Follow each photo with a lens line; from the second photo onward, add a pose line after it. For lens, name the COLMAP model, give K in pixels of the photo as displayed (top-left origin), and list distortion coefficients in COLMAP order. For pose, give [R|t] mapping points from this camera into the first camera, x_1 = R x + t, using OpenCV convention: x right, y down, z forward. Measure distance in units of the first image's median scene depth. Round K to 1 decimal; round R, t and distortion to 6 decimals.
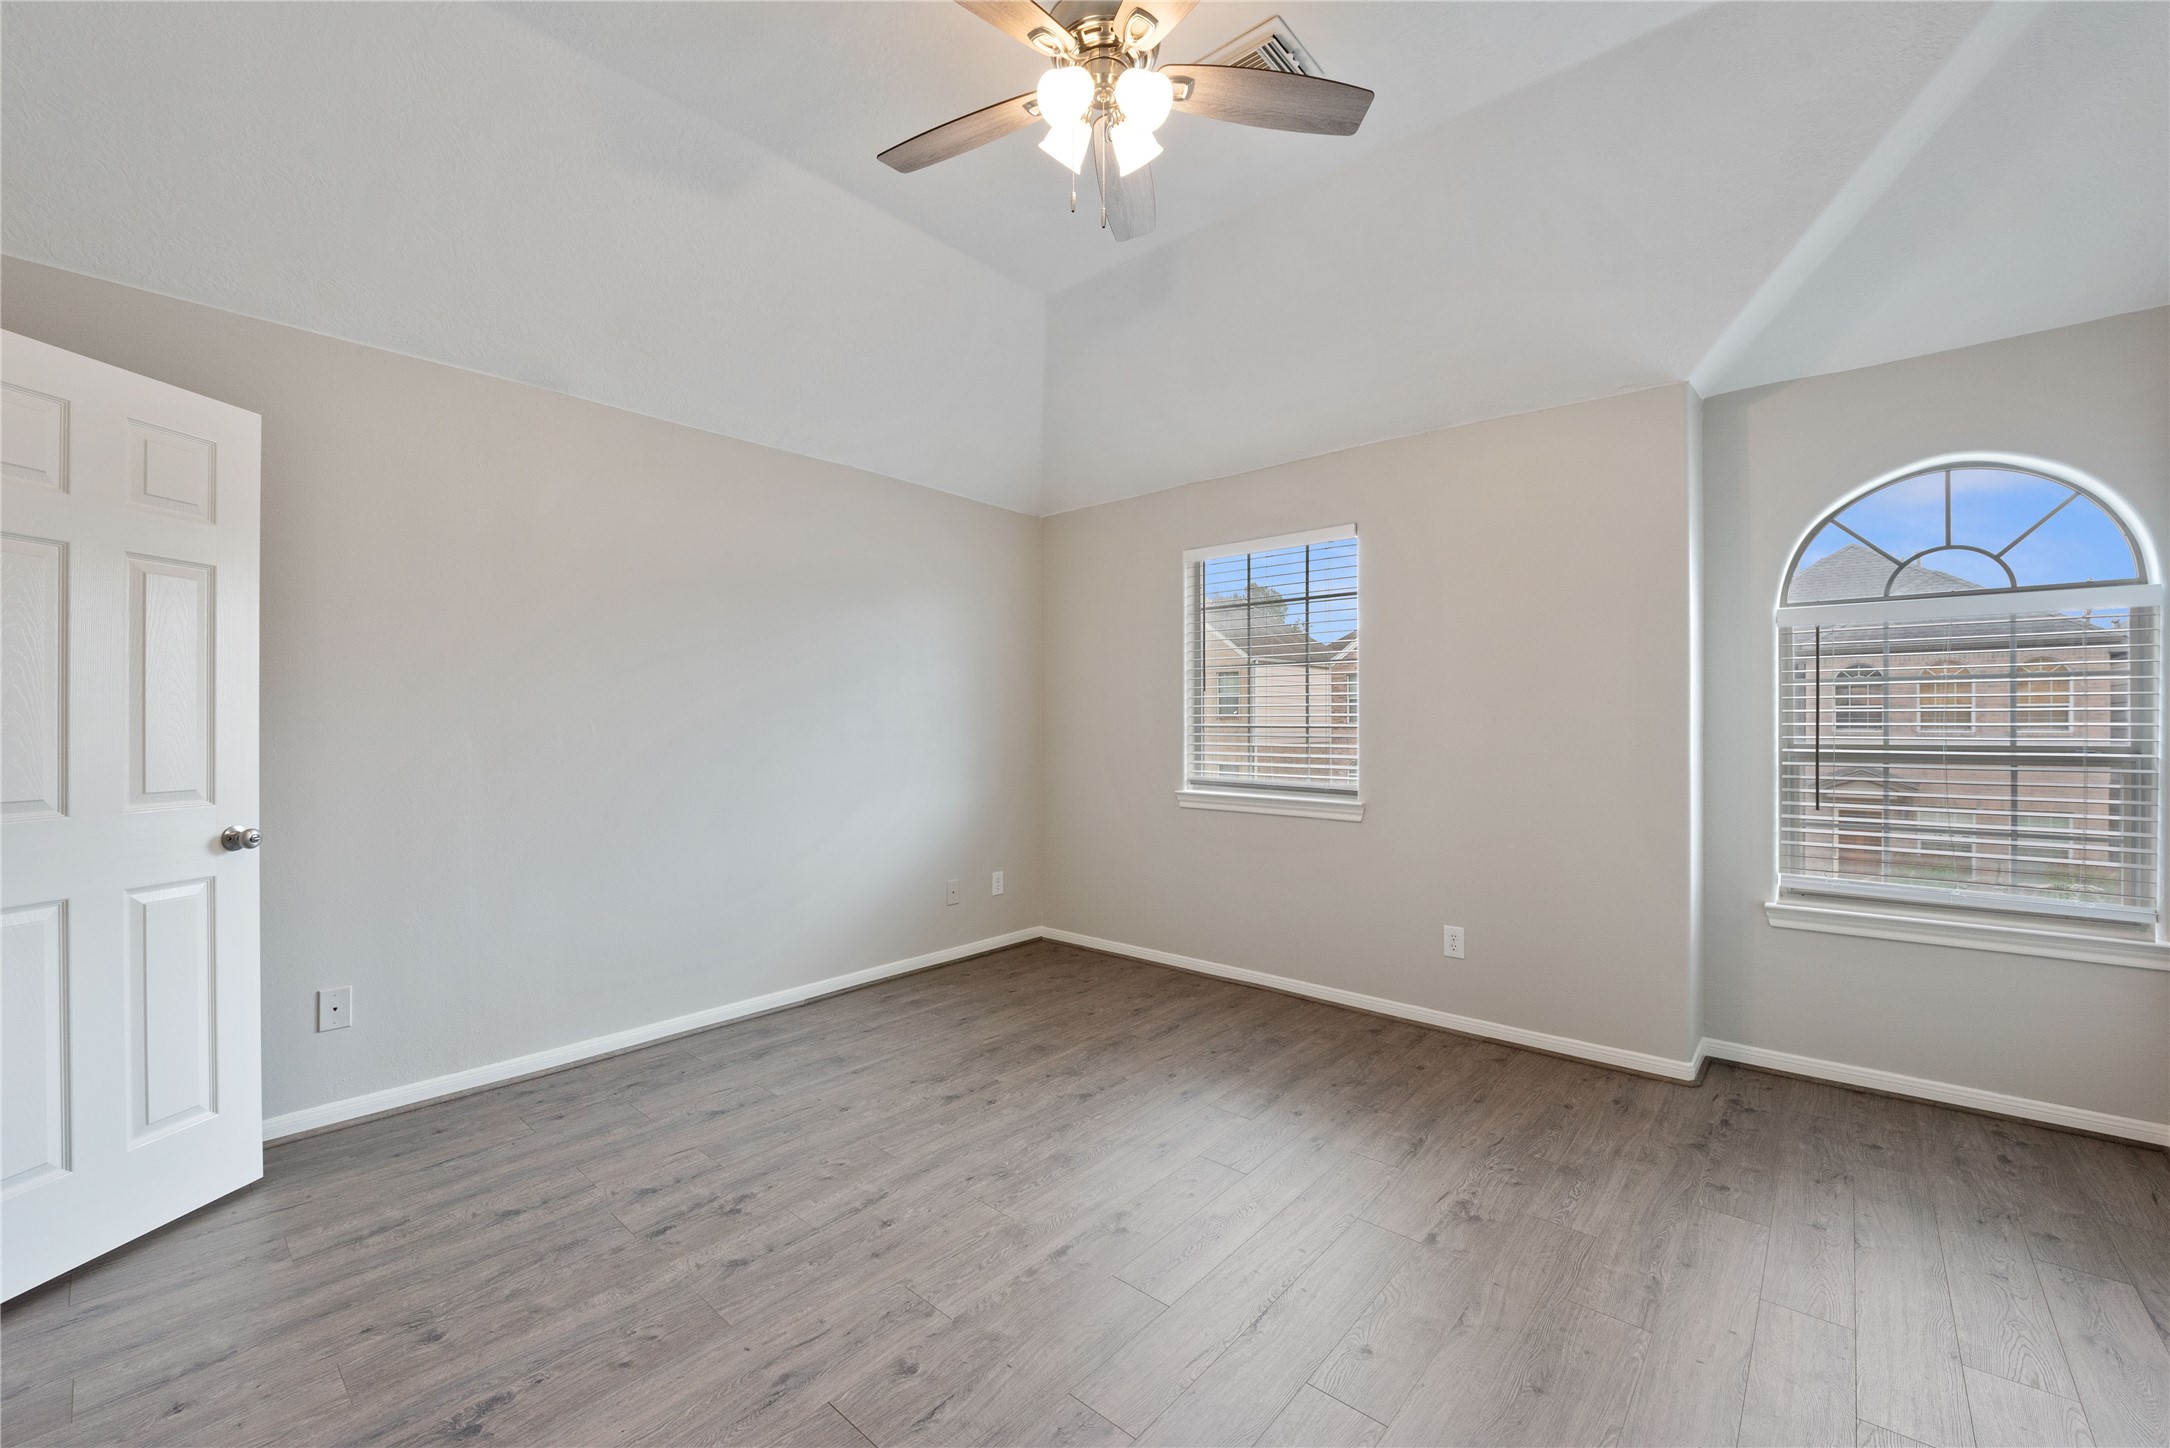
lens RADIAL K [[857.2, 0, 1079.0], [0, 857.2, 724.2], [0, 0, 1]] dist [0.001478, -0.007809]
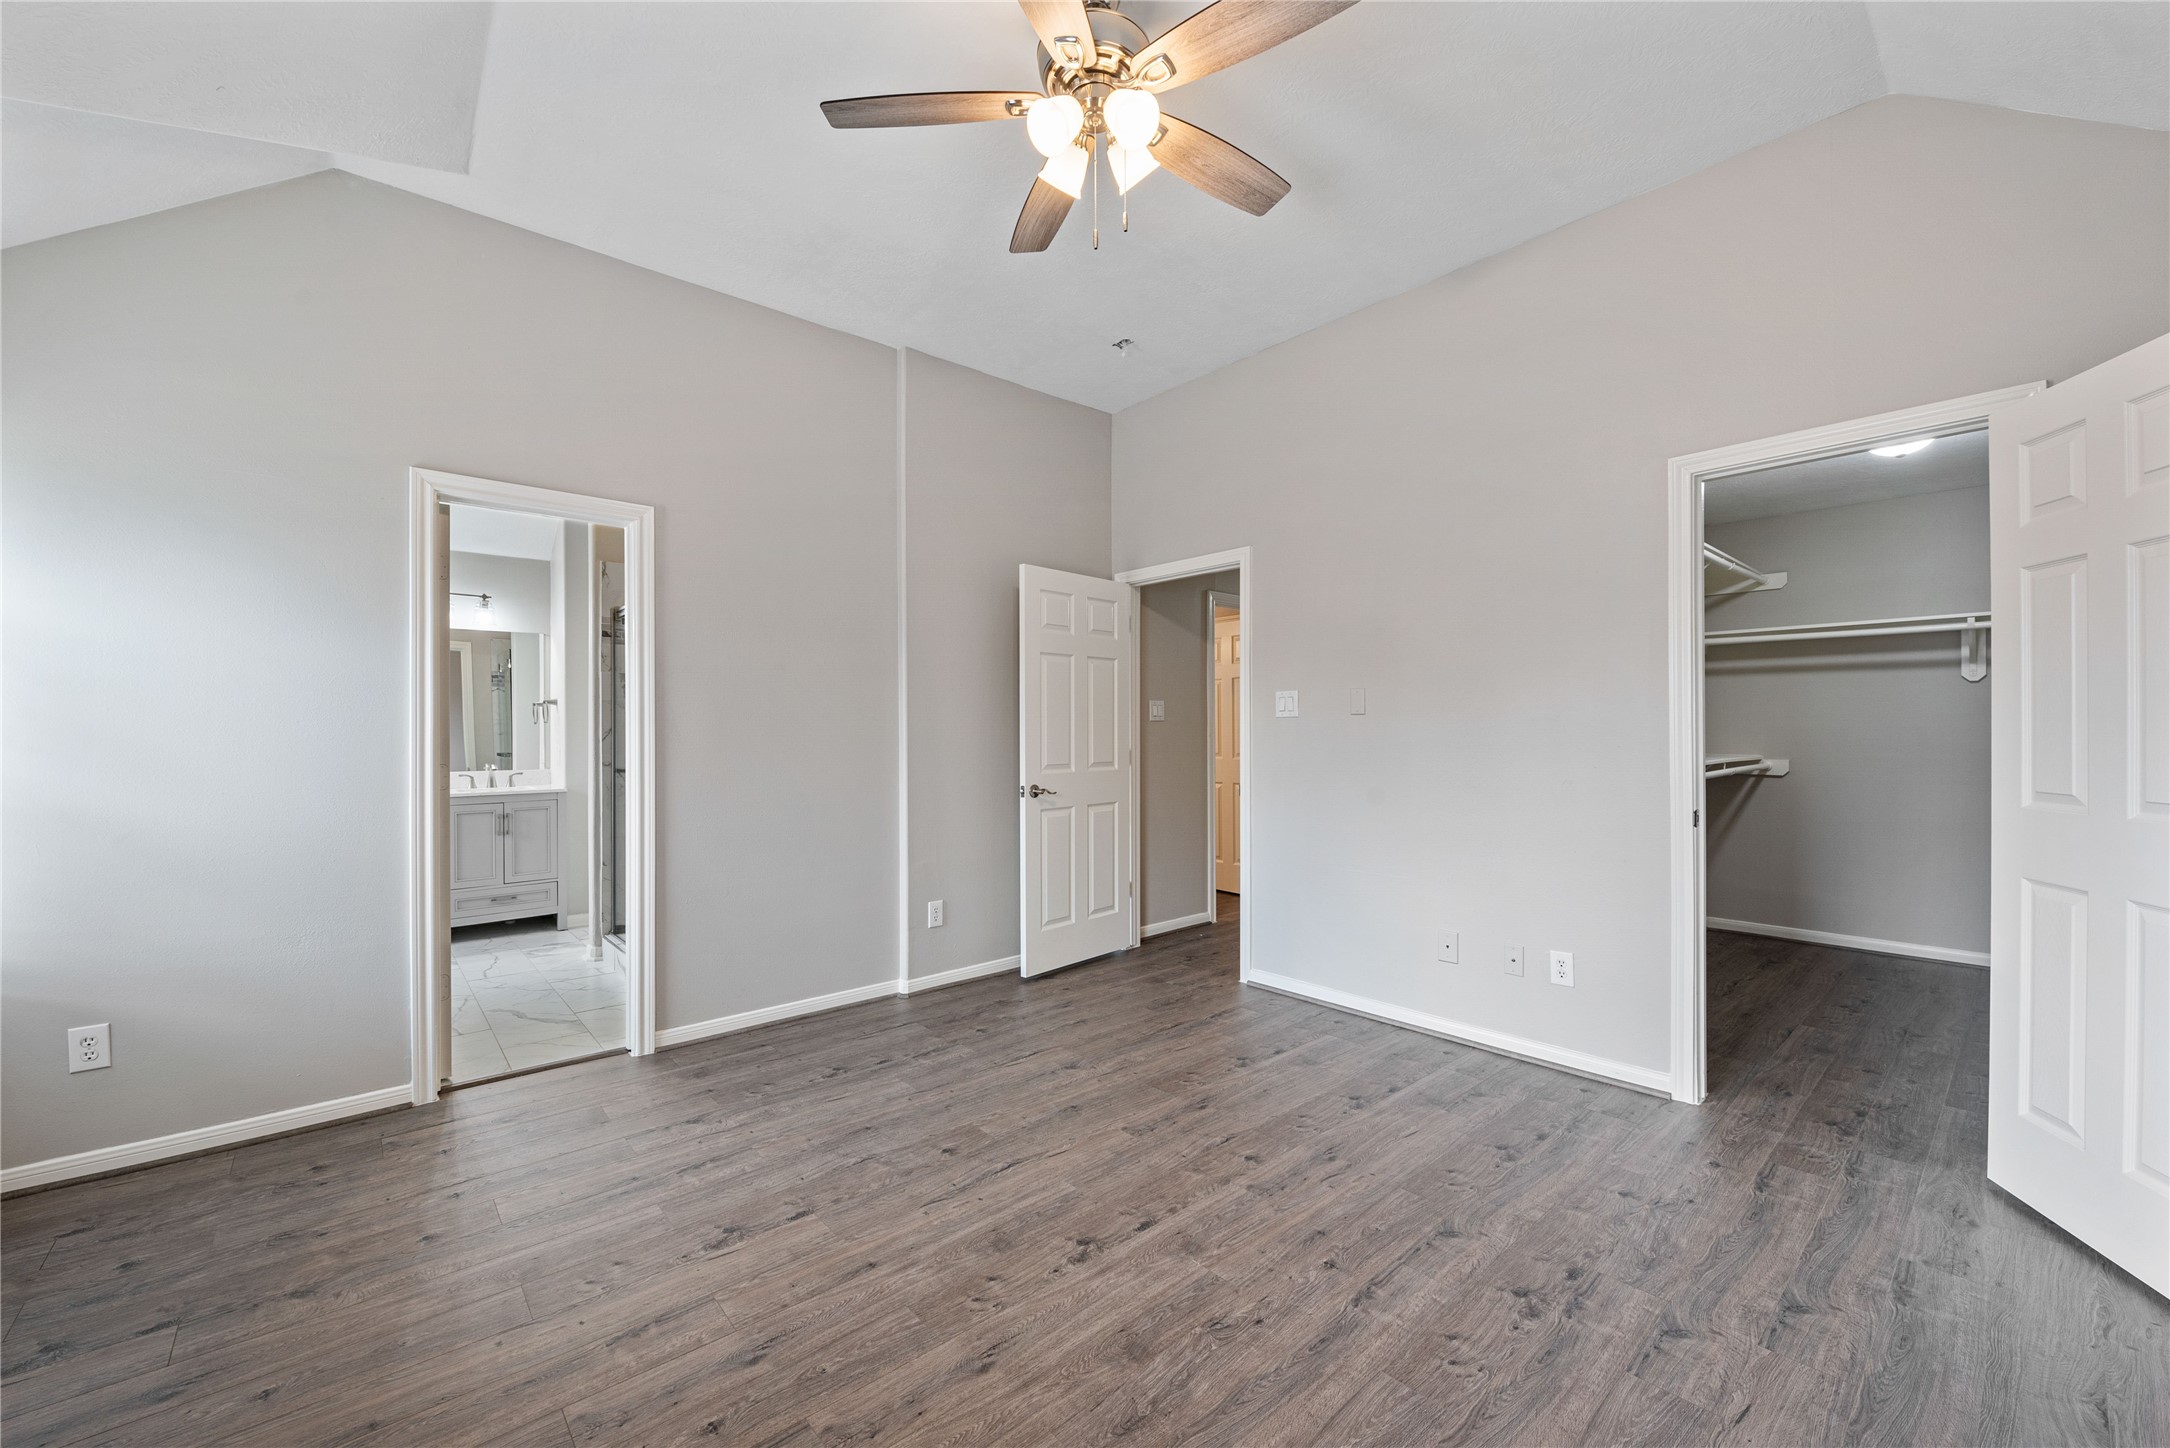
lens RADIAL K [[859.7, 0, 1093.4], [0, 859.7, 721.6], [0, 0, 1]] dist [0.000528, -0.008114]
pose [[-0.993195, 0.008793, 0.116131, -0.072898], [0.007872, 0.999934, -0.008391, -0.004544], [-0.116197, -0.007420, -0.993198, 1.754238]]
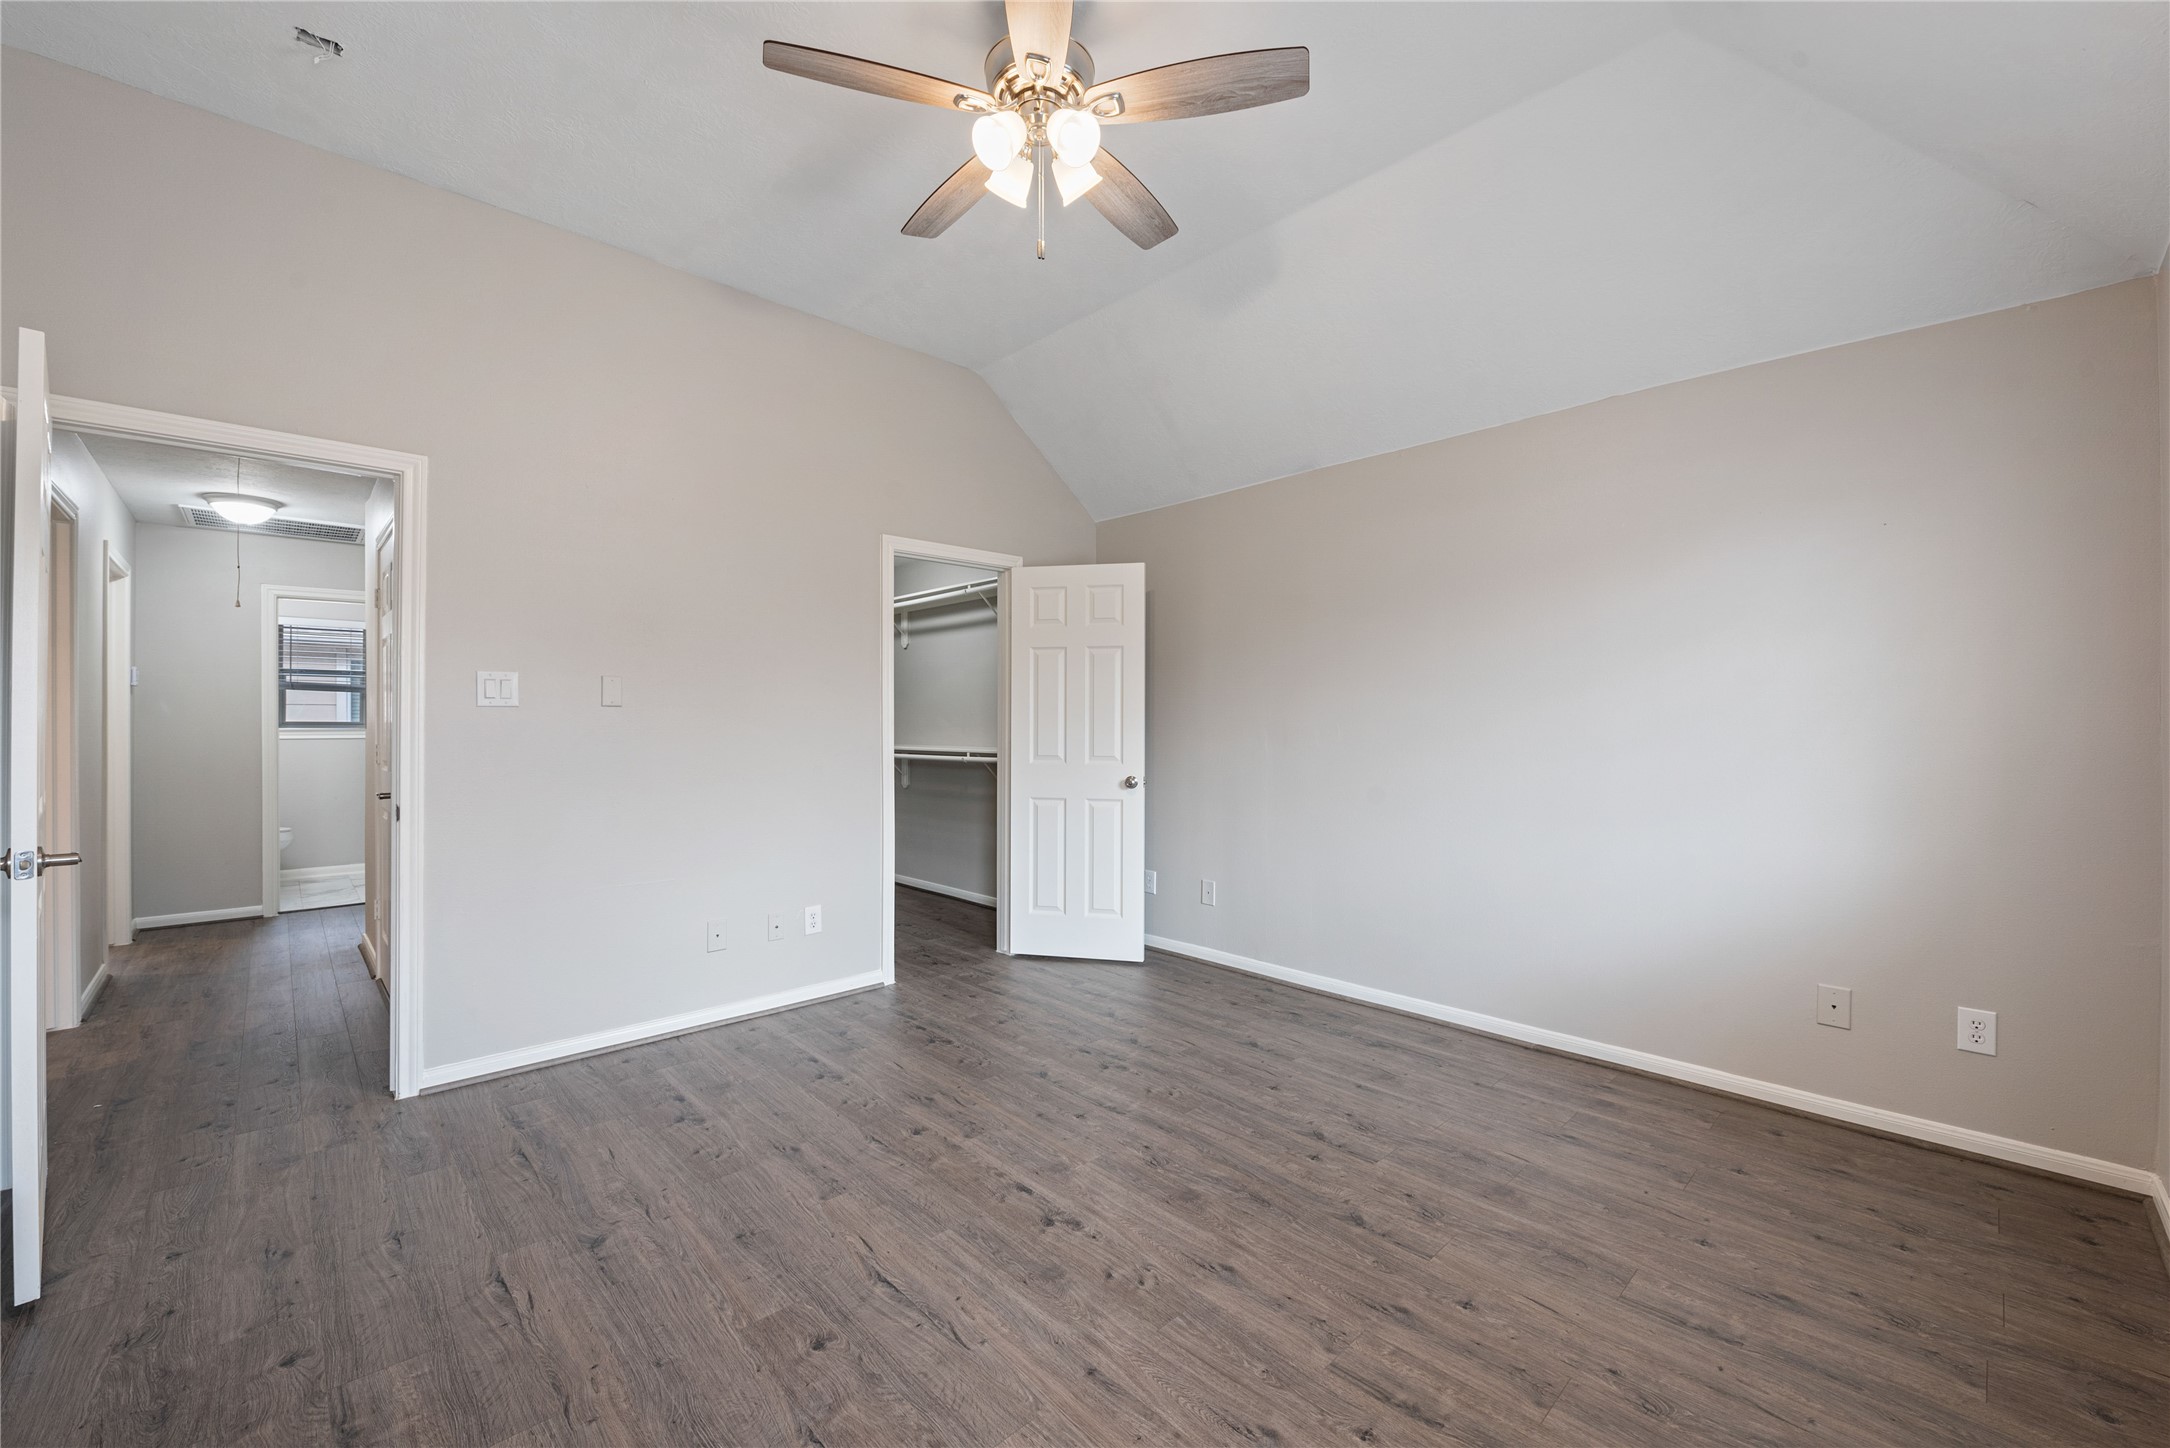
lens RADIAL K [[857.2, 0, 1079.0], [0, 857.2, 724.2], [0, 0, 1]] dist [0.001478, -0.007809]
pose [[-0.083809, 0.002206, -0.996479, 0.933080], [-0.002836, 0.999993, 0.002453, -0.003598], [0.996478, 0.003031, -0.083802, 0.984491]]
